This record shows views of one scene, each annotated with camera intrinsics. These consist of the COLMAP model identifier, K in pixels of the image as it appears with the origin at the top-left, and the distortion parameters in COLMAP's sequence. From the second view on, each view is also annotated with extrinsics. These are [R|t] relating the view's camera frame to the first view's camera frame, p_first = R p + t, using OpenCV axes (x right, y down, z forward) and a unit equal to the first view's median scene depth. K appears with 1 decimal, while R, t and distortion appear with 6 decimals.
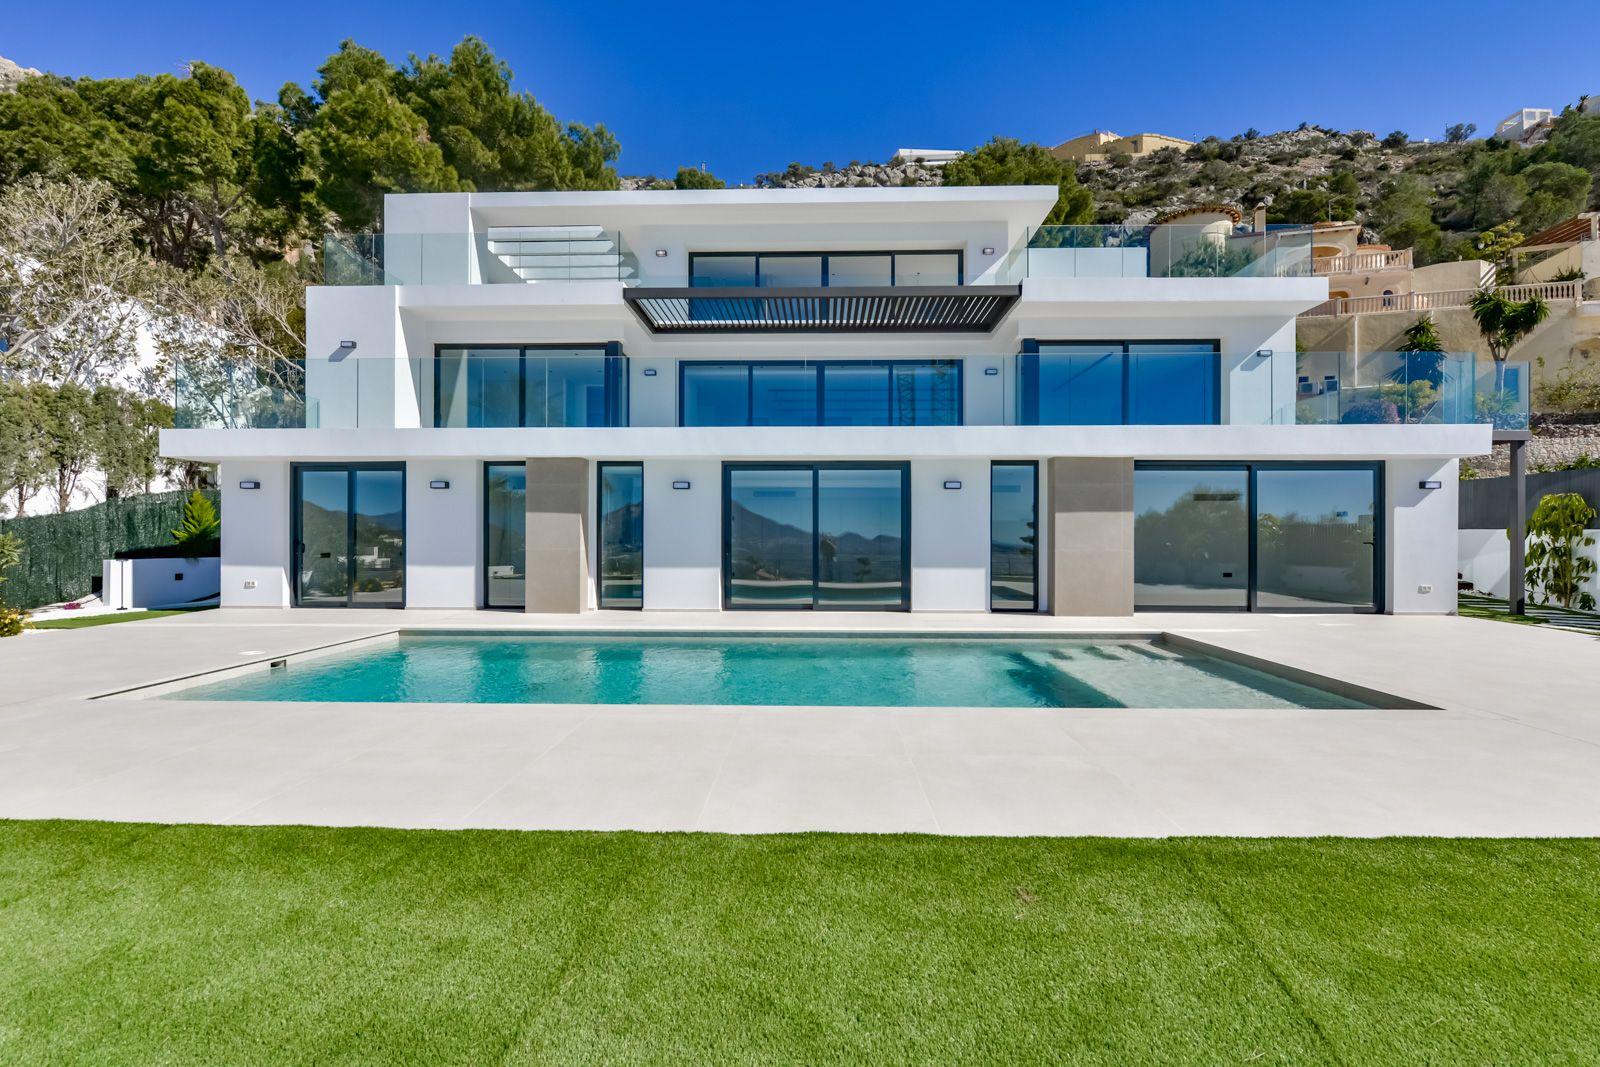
lens RADIAL K [[659.9, 0, 798.4], [0, 659.9, 539.7], [0, 0, 1]] dist [-0.004977, 0.000424]
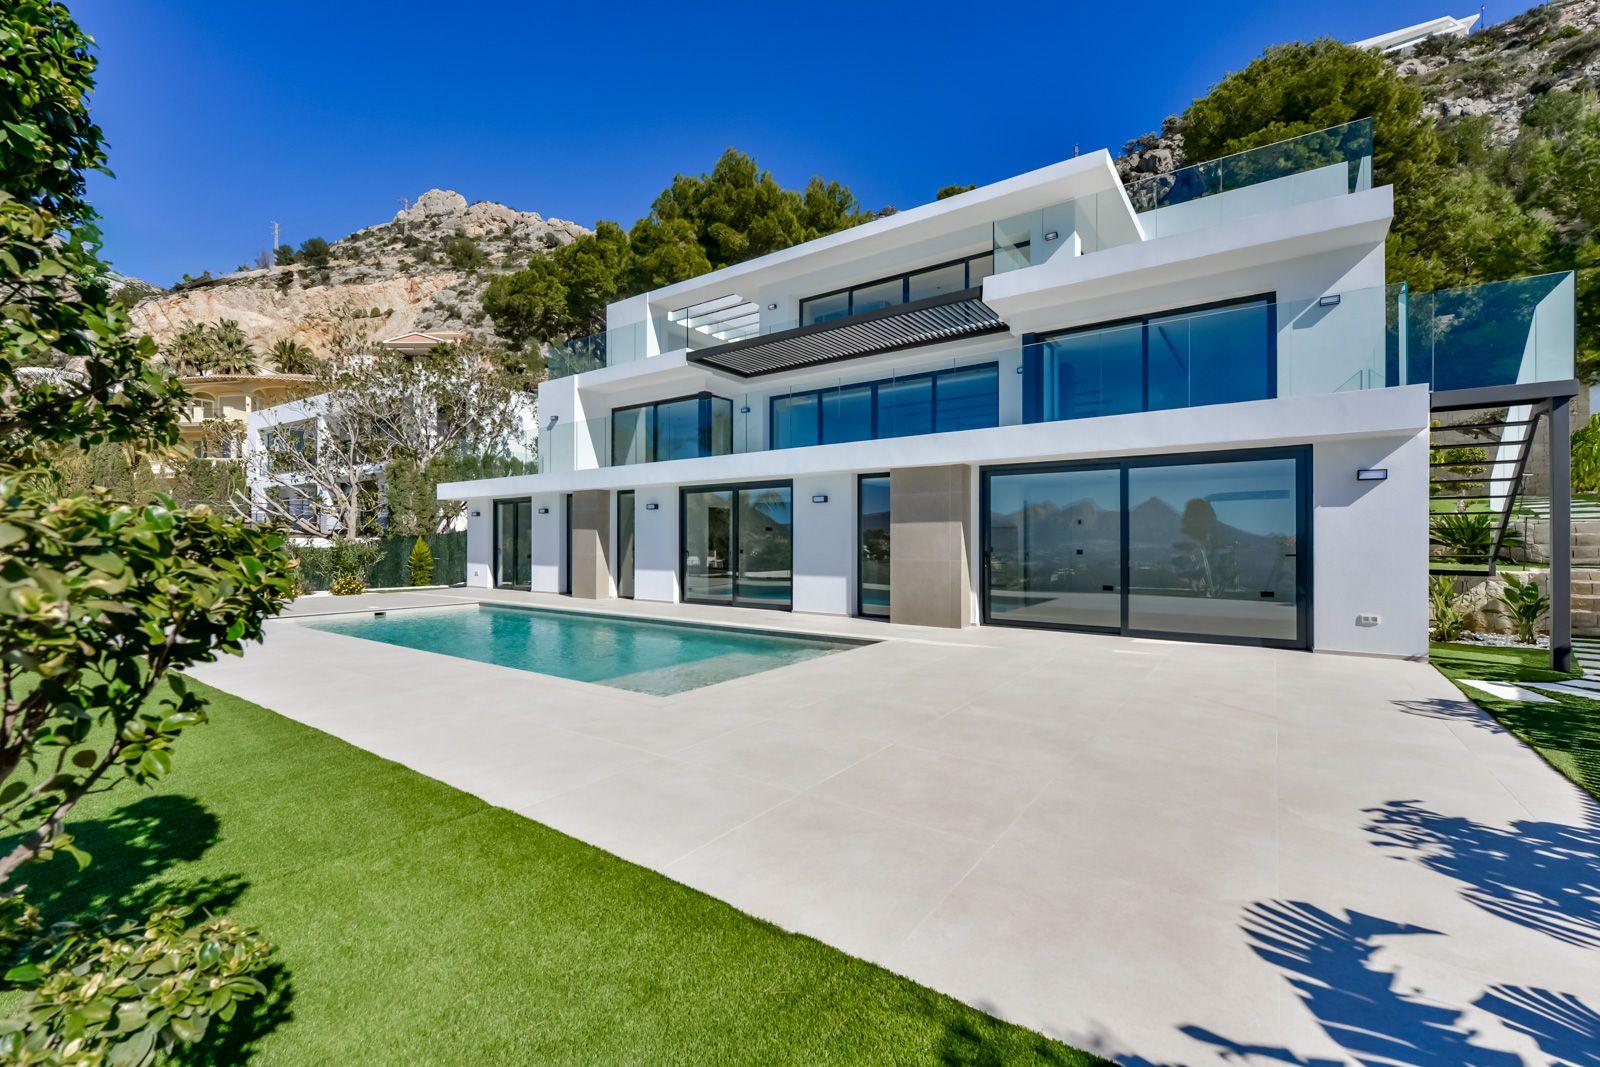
lens RADIAL K [[659.9, 0, 791.1], [0, 659.9, 532.4], [0, 0, 1]] dist [-0.004977, 0.000424]
pose [[0.830557, -0.009693, -0.556849, 0.581858], [0.000072, 0.999850, -0.017298, -0.005555], [0.556933, 0.014327, 0.830434, 0.038564]]
